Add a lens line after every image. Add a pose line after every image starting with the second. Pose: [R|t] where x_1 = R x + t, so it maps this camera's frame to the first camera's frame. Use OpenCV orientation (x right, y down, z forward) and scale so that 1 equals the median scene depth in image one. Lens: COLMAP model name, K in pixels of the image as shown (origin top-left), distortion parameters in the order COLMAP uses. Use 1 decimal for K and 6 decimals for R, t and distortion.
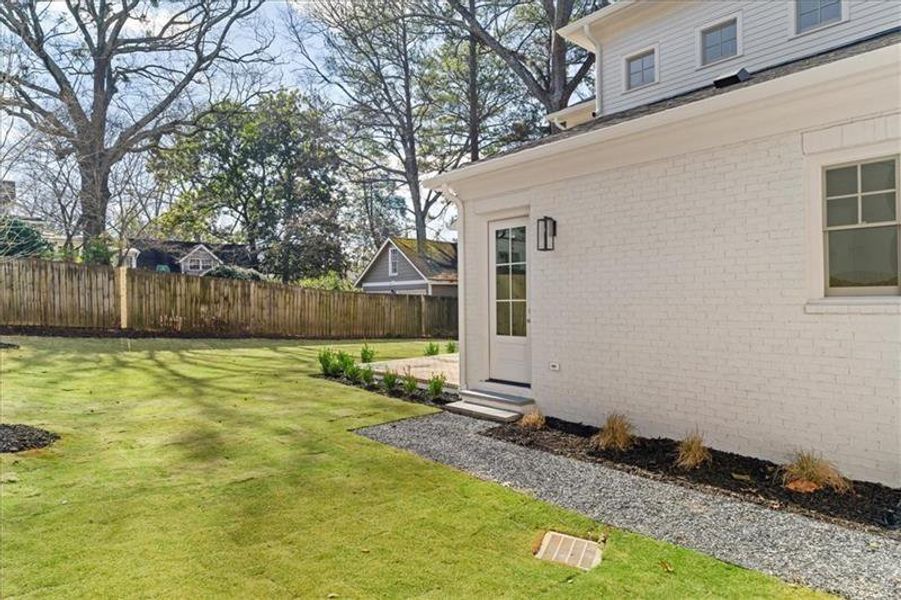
lens RADIAL K [[529.4, 0, 452.8], [0, 529.4, 298.7], [0, 0, 1]] dist [-0.008197, 0.001922]
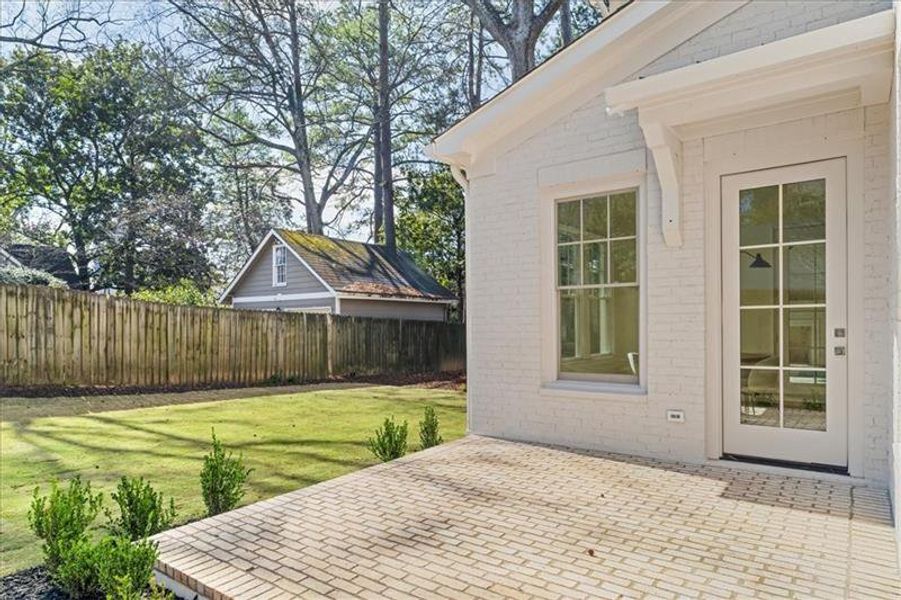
lens RADIAL K [[529.4, 0, 438.6], [0, 529.4, 325.8], [0, 0, 1]] dist [-0.008197, 0.001922]
pose [[0.981158, 0.001398, 0.193202, -0.034823], [-0.002613, 0.999978, 0.006036, 0.002169], [-0.193189, -0.006427, 0.981140, 0.238299]]
